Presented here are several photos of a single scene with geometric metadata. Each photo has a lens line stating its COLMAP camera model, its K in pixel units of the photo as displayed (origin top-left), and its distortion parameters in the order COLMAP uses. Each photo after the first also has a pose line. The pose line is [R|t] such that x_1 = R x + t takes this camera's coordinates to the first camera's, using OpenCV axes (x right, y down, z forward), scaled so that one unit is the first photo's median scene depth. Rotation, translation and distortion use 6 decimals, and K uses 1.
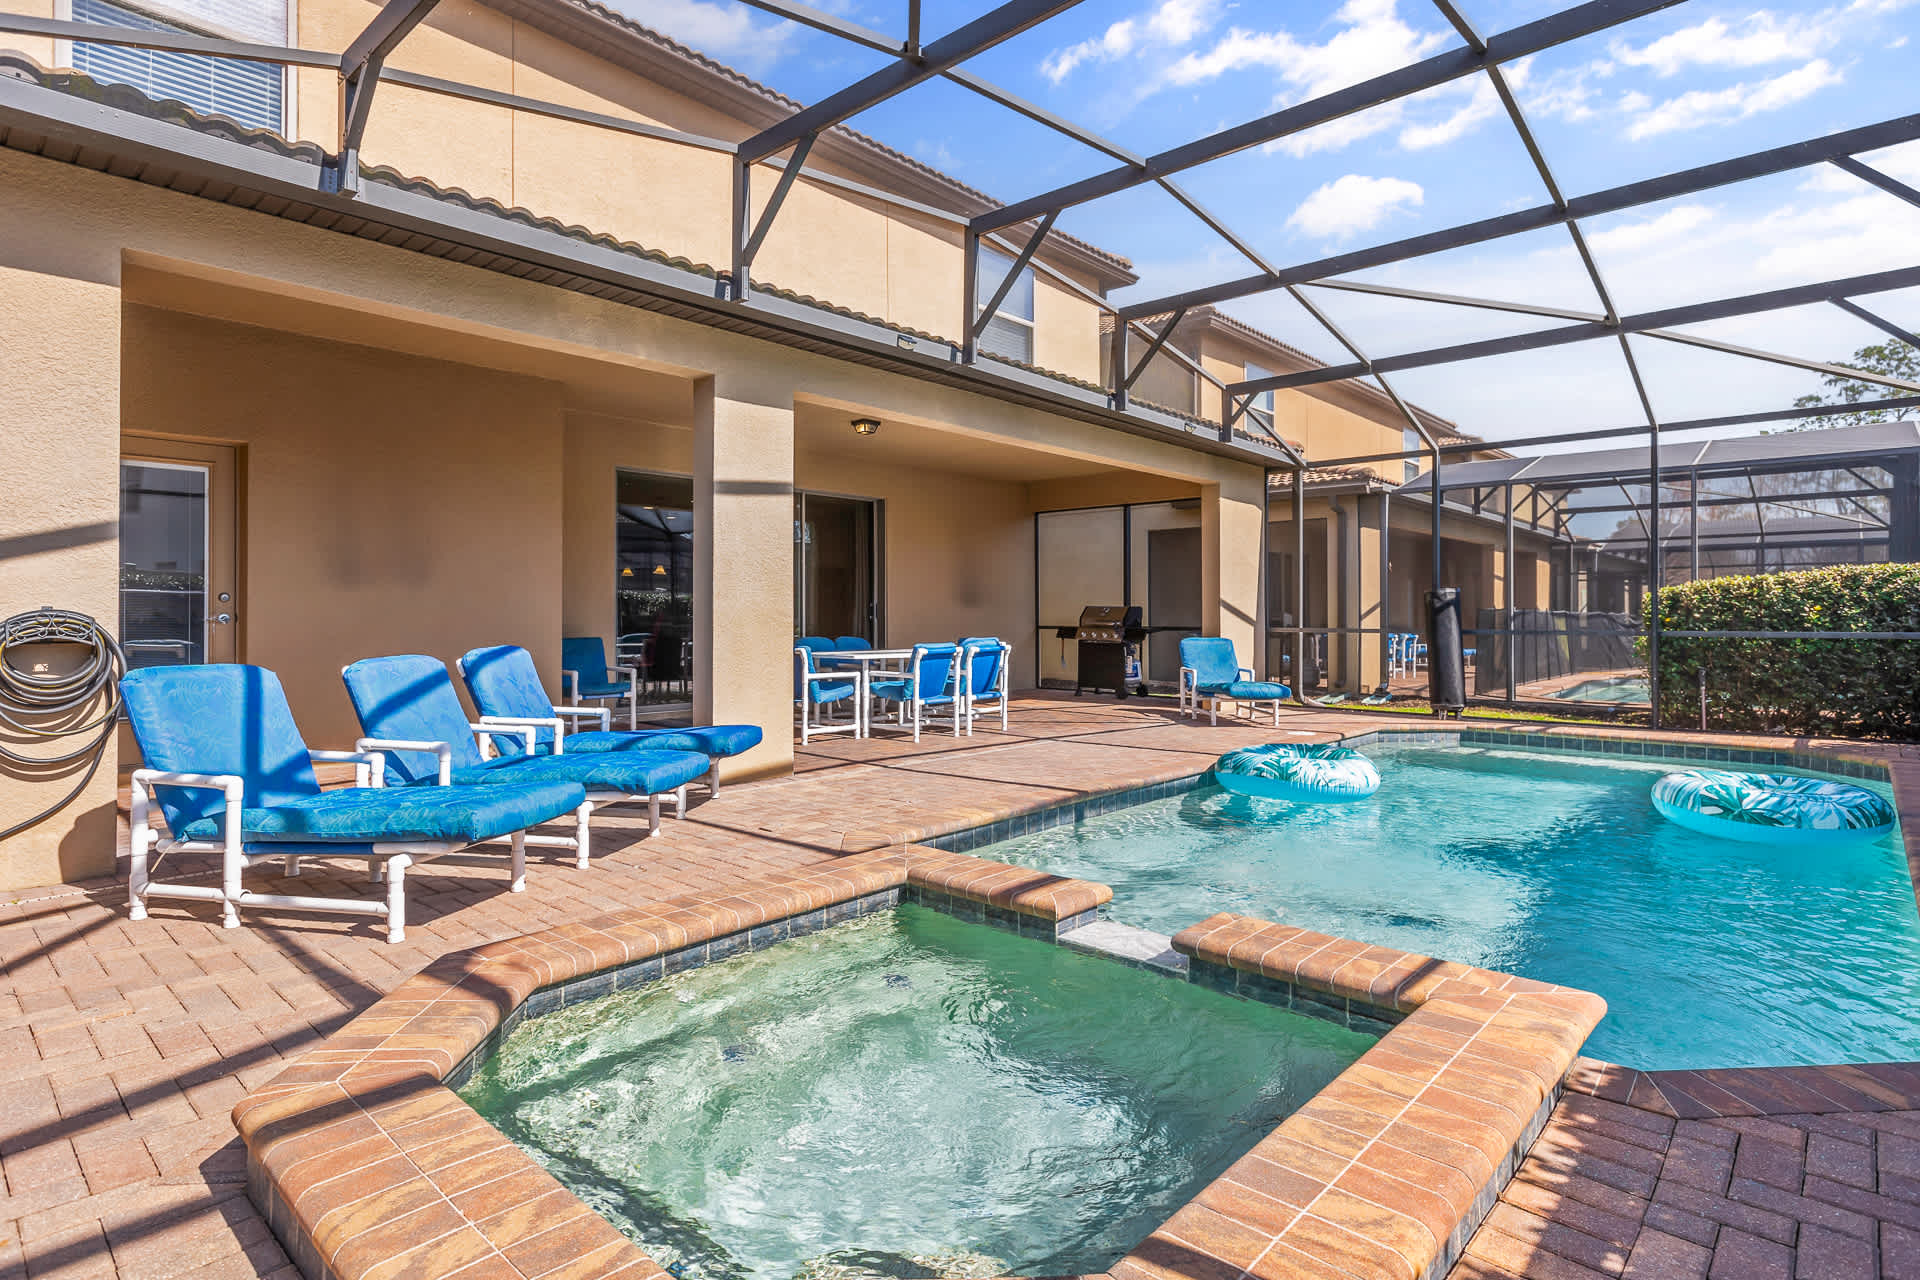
lens RADIAL K [[1001.6, 0, 961.0], [0, 1001.6, 623.3], [0, 0, 1]] dist [-0.003491, -0.000254]
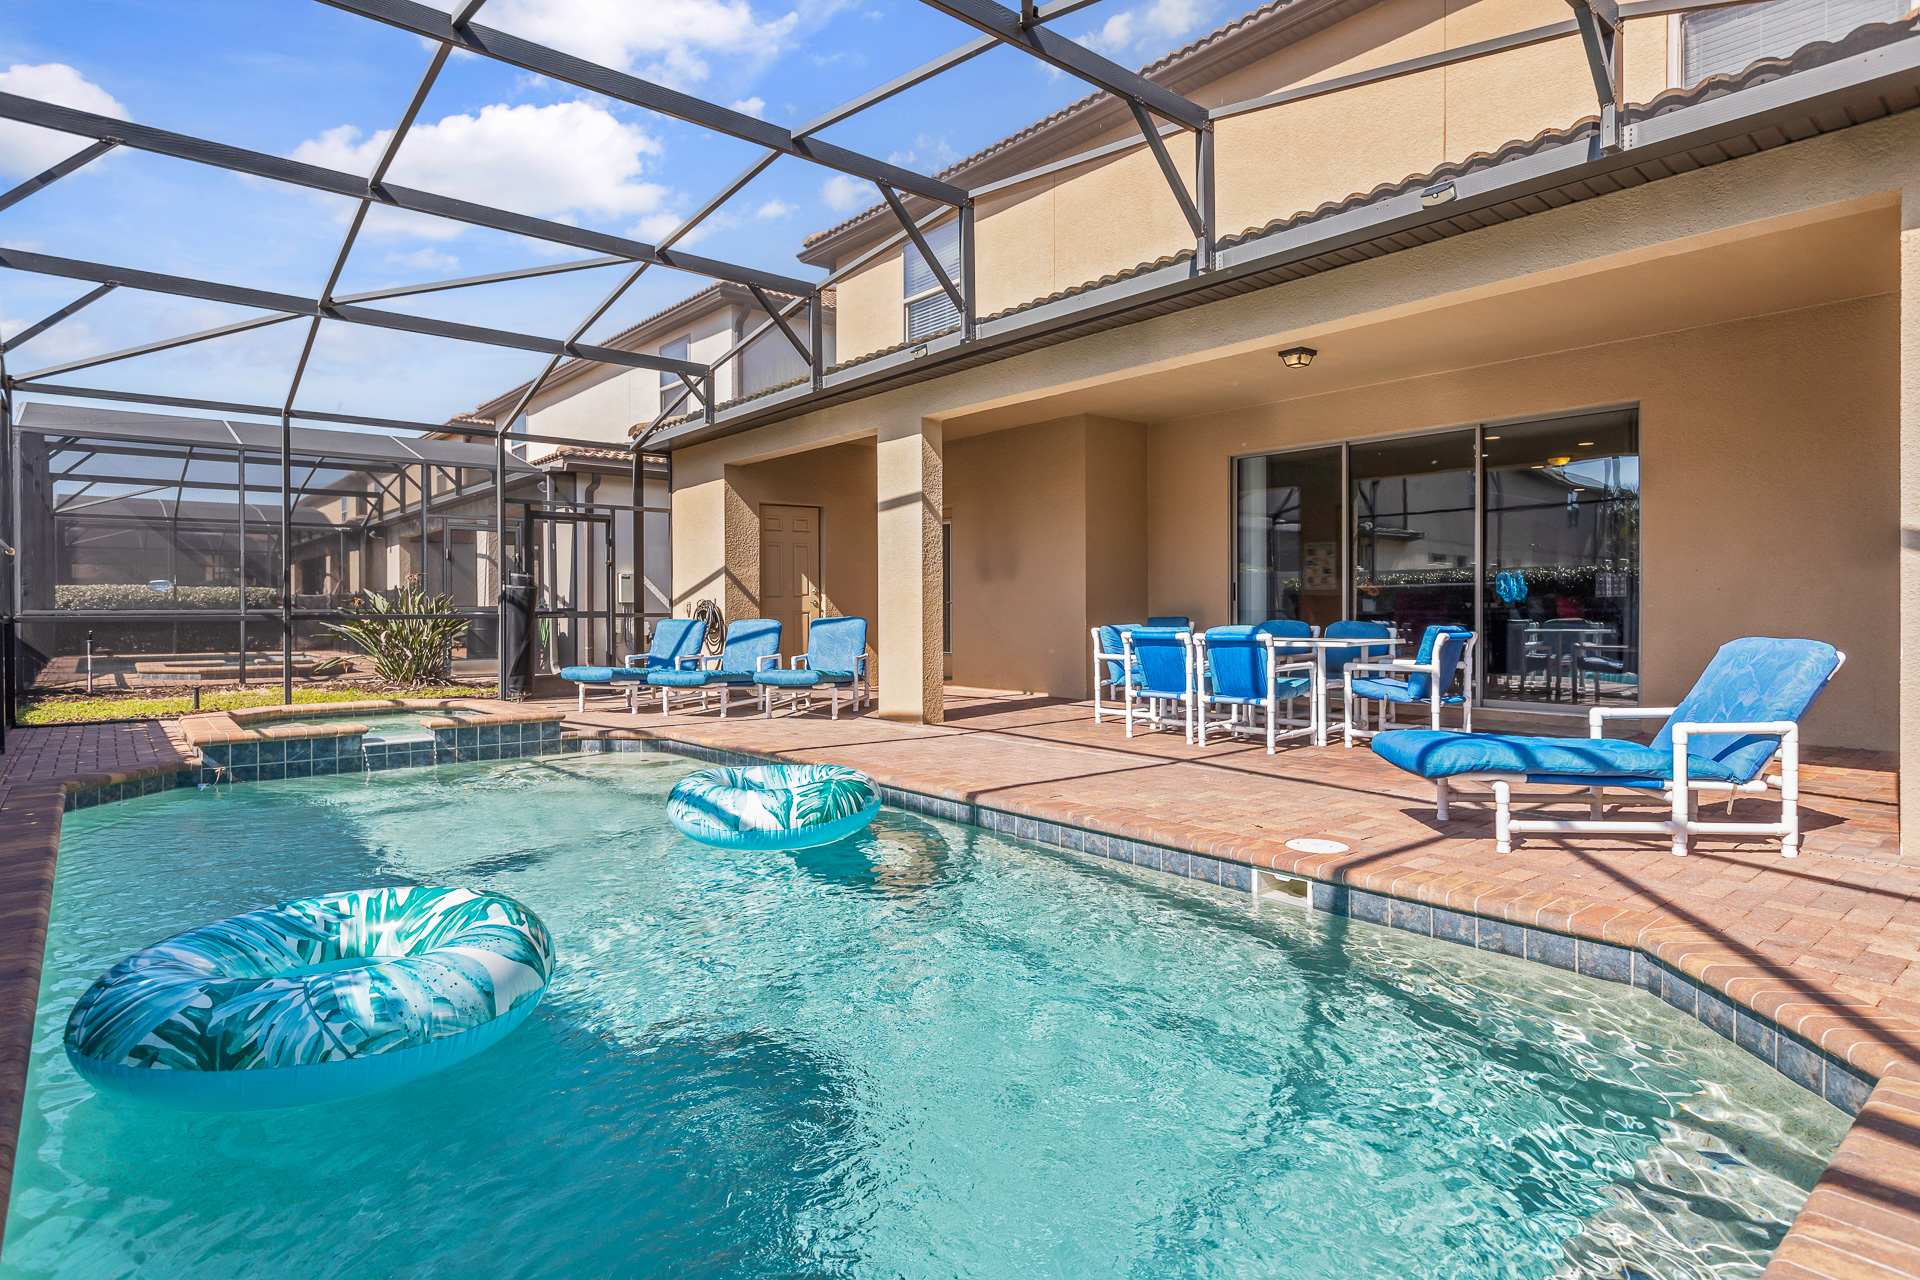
lens RADIAL K [[1037.3, 0, 965.4], [0, 1037.3, 636.9], [0, 0, 1]] dist [-0.003931, -0.000061]
pose [[-0.134537, 0.028938, -0.990486, 0.950709], [0.002660, 0.999580, 0.028842, 0.003328], [0.990905, 0.001246, -0.134558, 1.047681]]
